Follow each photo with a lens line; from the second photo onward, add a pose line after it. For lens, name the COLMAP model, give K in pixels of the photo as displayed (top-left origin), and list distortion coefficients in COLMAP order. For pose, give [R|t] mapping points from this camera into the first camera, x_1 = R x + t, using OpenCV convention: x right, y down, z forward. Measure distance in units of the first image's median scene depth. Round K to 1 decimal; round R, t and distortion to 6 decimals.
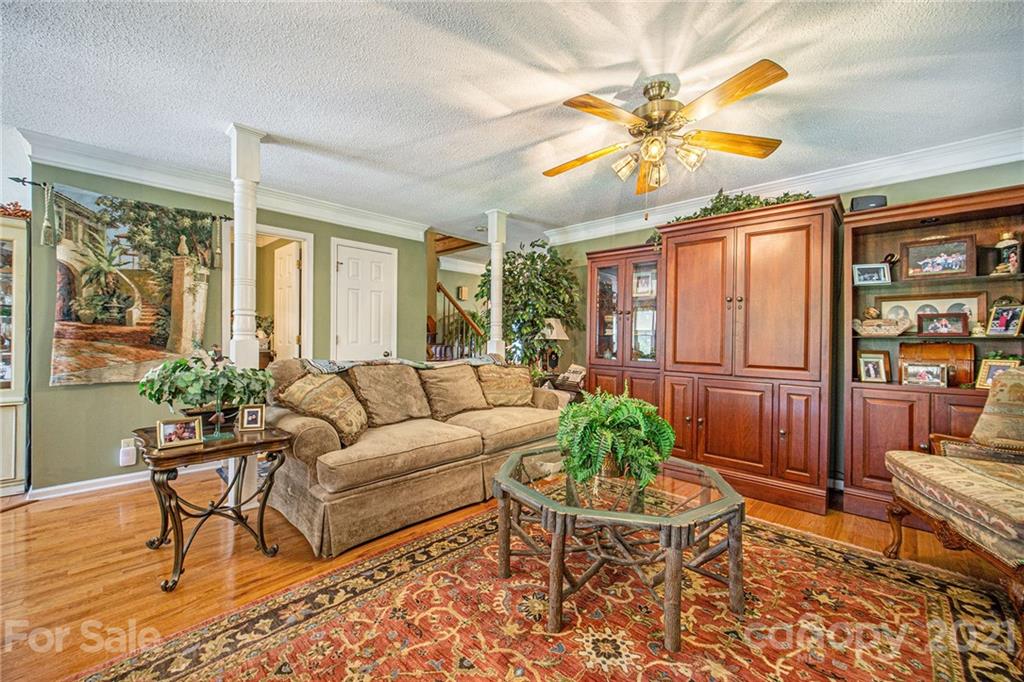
lens RADIAL K [[414.8, 0, 506.8], [0, 414.8, 343.7], [0, 0, 1]] dist [-0.000542, -0.000133]
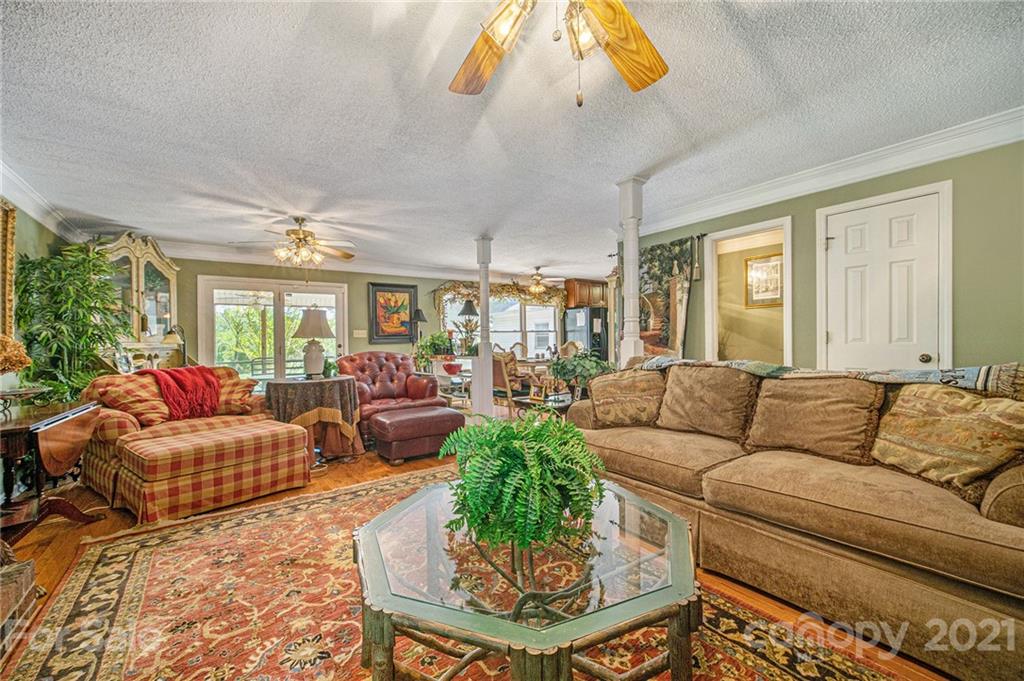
lens RADIAL K [[414.8, 0, 506.8], [0, 414.8, 343.2], [0, 0, 1]] dist [-0.000542, -0.000133]
pose [[-0.171499, 0.001488, -0.985183, 0.614834], [0.007042, 0.999975, 0.000284, -0.003142], [0.985159, -0.006889, -0.171505, 0.706356]]
